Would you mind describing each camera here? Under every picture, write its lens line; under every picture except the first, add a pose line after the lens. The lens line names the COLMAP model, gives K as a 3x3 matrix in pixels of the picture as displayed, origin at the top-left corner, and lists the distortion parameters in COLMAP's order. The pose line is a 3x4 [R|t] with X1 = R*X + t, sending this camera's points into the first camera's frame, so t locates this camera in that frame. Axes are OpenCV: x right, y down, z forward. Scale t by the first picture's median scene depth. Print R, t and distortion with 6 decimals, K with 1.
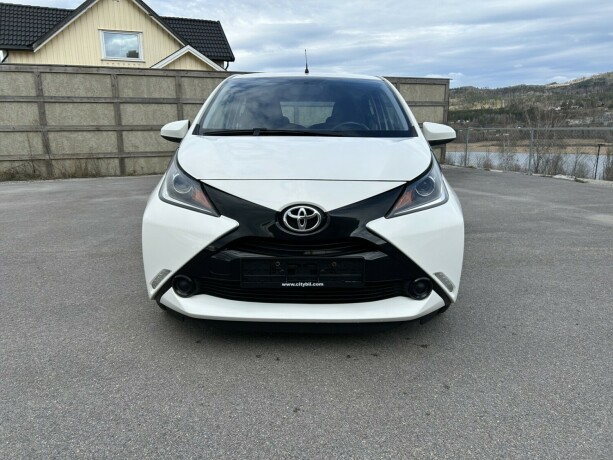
lens RADIAL K [[470.3, 0, 305.7], [0, 470.3, 228.1], [0, 0, 1]] dist [0.042880, -0.040629]
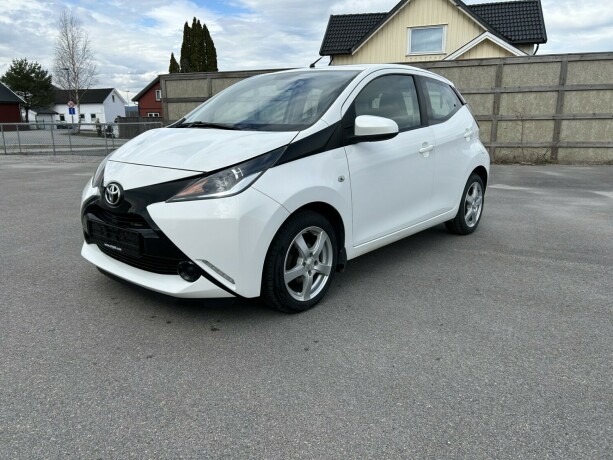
lens RADIAL K [[470.3, 0, 308.9], [0, 470.3, 231.9], [0, 0, 1]] dist [0.042880, -0.040629]
pose [[0.757261, 0.150753, -0.635475, 0.251107], [-0.134202, 0.988150, 0.074497, -0.017609], [0.639175, 0.028869, 0.768519, 0.077016]]
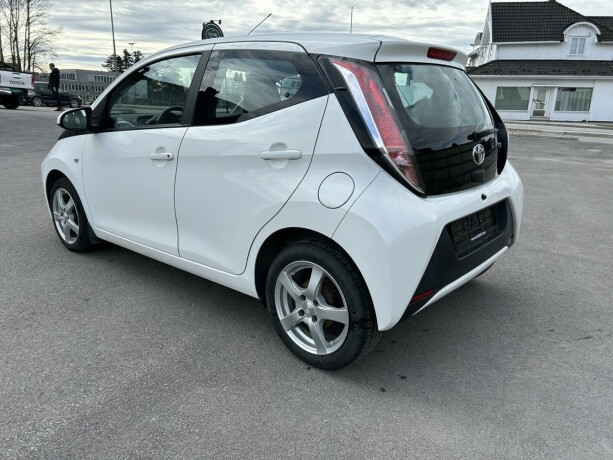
lens RADIAL K [[470.3, 0, 306.4], [0, 470.3, 232.5], [0, 0, 1]] dist [0.042880, -0.040629]
pose [[-0.670686, 0.190048, -0.716981, 0.221812], [-0.166950, 0.903138, 0.395562, -0.144468], [0.722709, 0.384997, -0.573994, 0.636673]]
